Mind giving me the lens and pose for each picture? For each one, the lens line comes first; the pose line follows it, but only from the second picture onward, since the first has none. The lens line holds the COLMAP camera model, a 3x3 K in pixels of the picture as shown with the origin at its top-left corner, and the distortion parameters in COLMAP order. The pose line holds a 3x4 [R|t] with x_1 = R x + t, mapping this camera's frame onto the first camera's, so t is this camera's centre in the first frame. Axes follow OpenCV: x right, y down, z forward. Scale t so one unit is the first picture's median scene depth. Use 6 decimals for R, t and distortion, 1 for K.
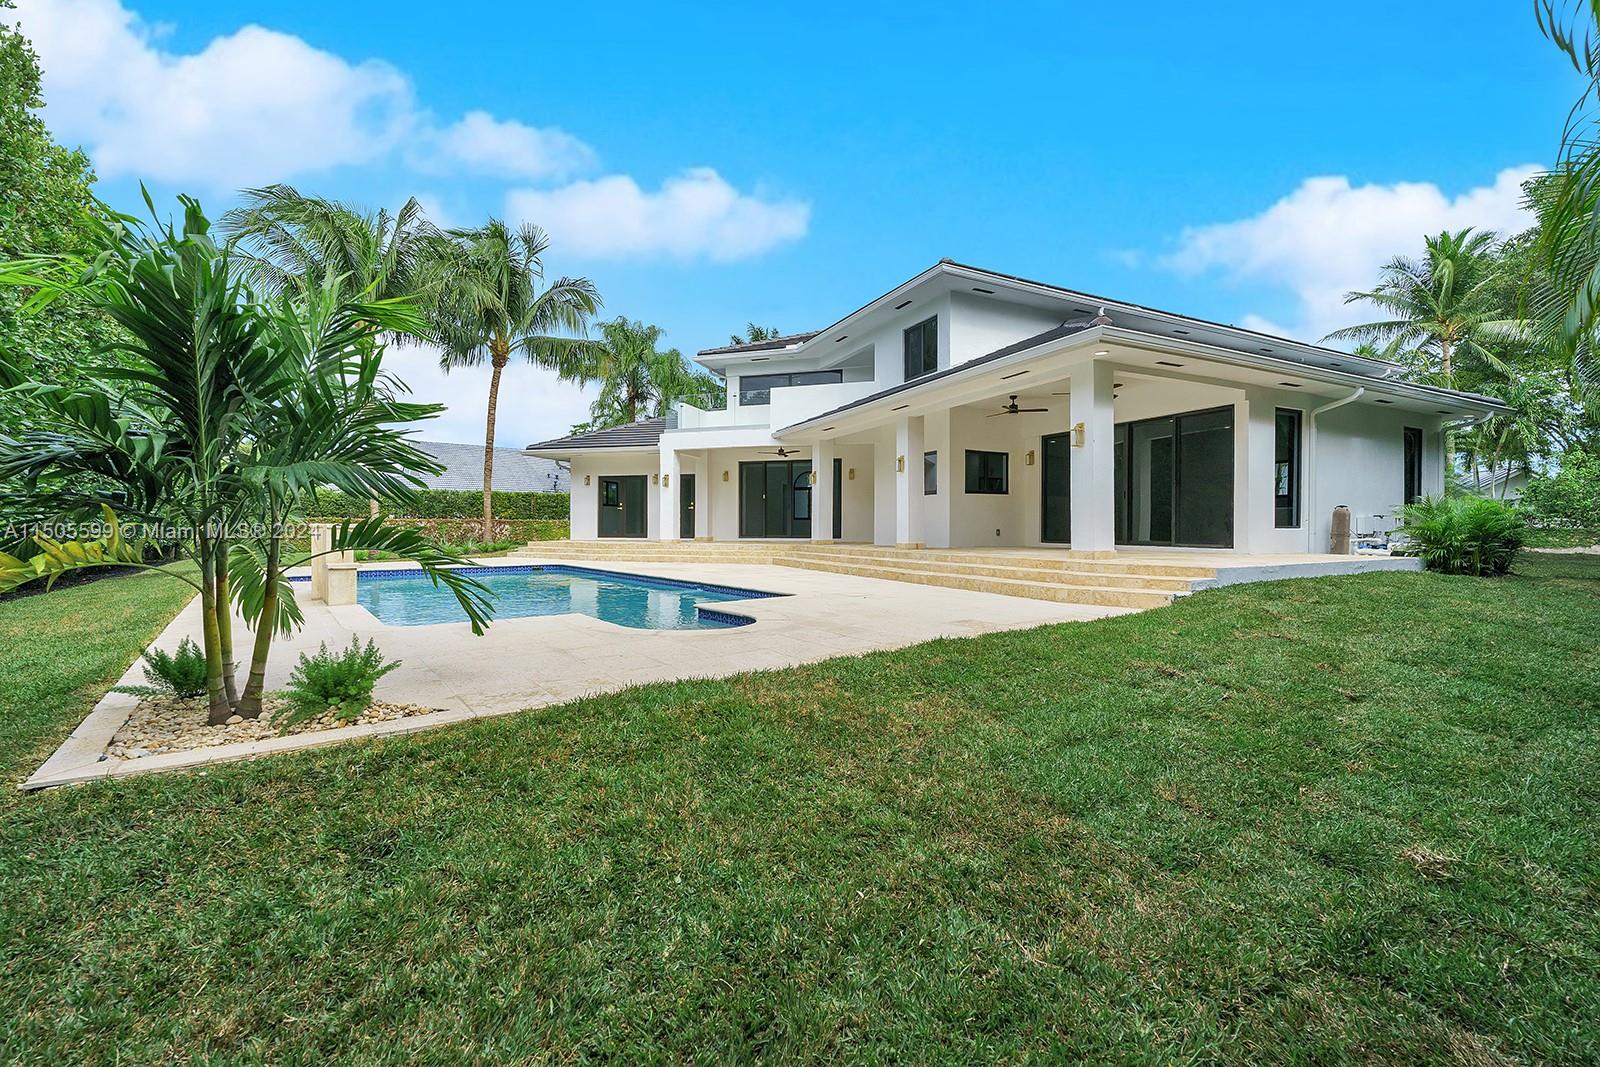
lens RADIAL K [[631.7, 0, 804.6], [0, 631.7, 538.6], [0, 0, 1]] dist [0.004299, 0.000848]
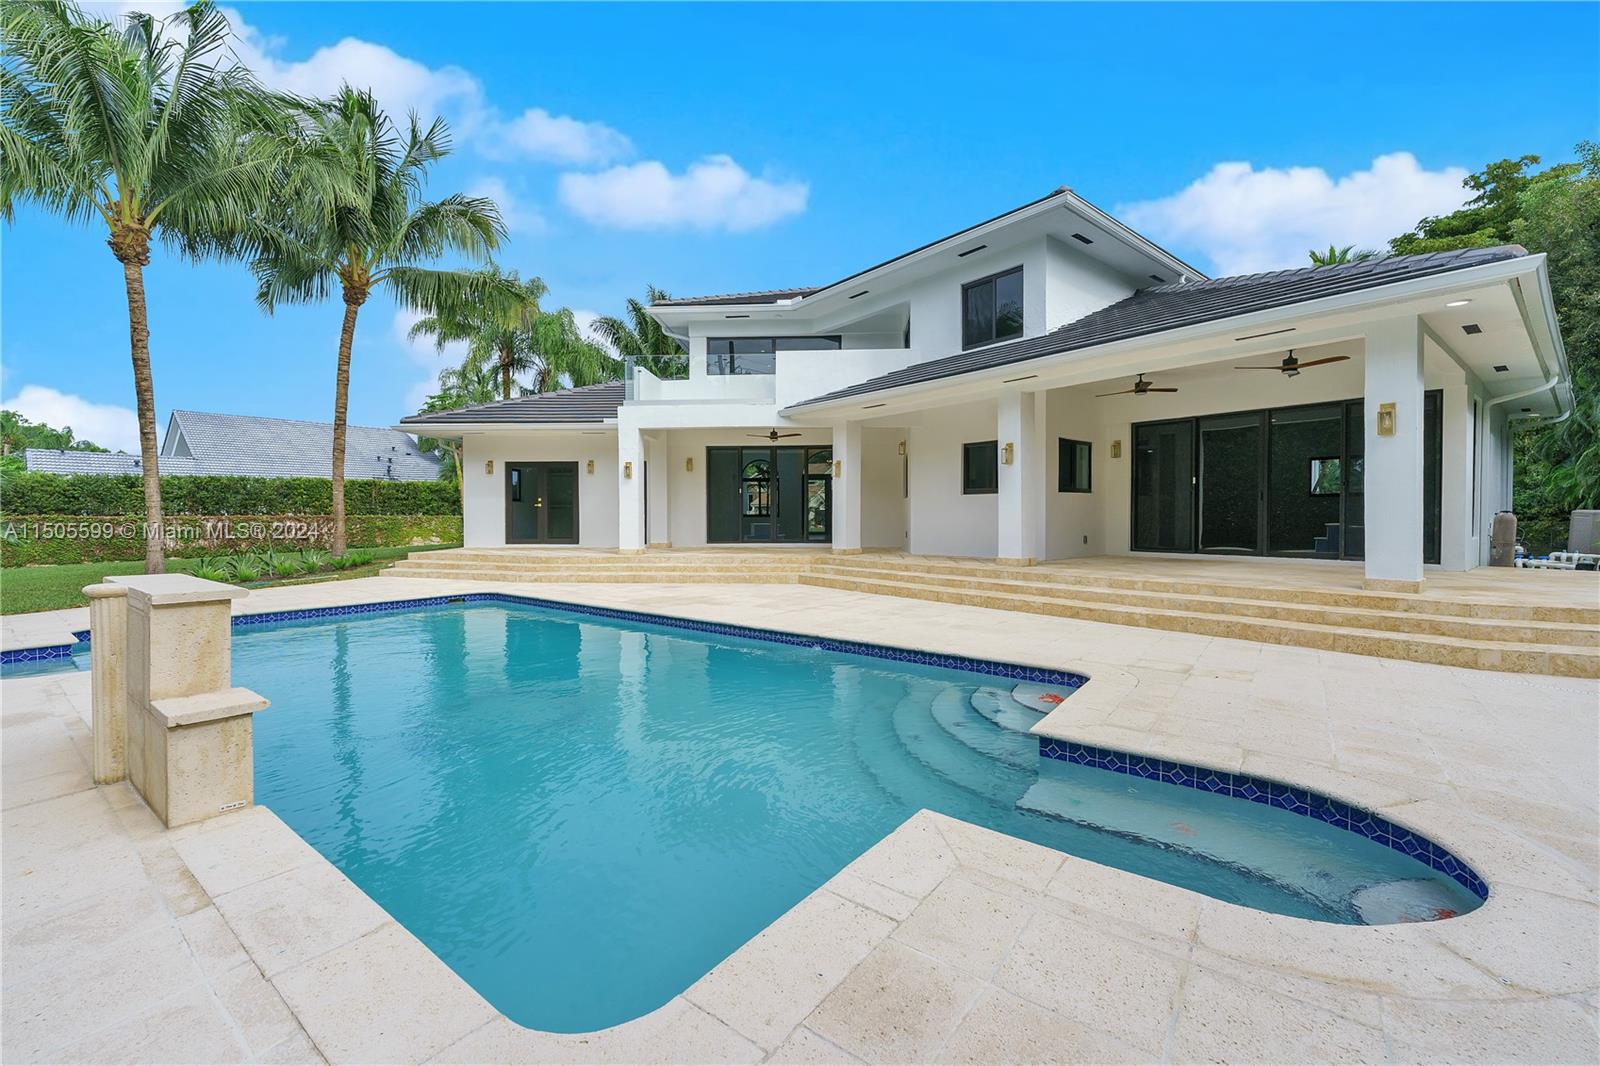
lens RADIAL K [[631.7, 0, 796.2], [0, 631.7, 533.1], [0, 0, 1]] dist [0.004299, 0.000848]
pose [[0.973396, -0.010413, 0.228893, -0.185201], [0.007974, 0.999901, 0.011580, -0.023061], [-0.228991, -0.009447, 0.973383, 0.217484]]
